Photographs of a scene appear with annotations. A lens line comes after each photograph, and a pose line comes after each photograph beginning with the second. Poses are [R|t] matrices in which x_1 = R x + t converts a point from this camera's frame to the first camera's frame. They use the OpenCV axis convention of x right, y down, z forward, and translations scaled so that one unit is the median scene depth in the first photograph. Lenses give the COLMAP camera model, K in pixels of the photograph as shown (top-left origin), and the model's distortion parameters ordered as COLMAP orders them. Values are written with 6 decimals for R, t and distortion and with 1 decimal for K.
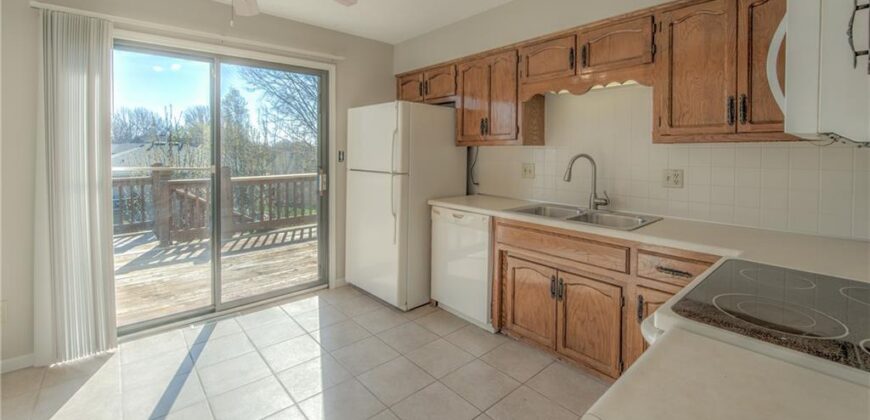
lens RADIAL K [[360.6, 0, 435.0], [0, 360.6, 210.0], [0, 0, 1]] dist [0.000159, 0.000059]
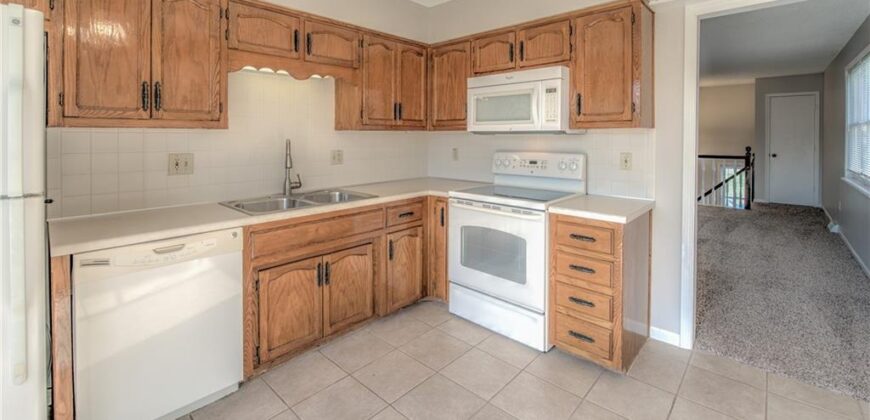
lens RADIAL K [[364.1, 0, 435.2], [0, 364.1, 194.7], [0, 0, 1]] dist [-0.000514, -0.000198]
pose [[-0.103035, -0.158588, 0.981954, -0.667330], [0.162609, 0.971241, 0.173921, -0.124407], [-0.981296, 0.177595, -0.074284, 0.756501]]
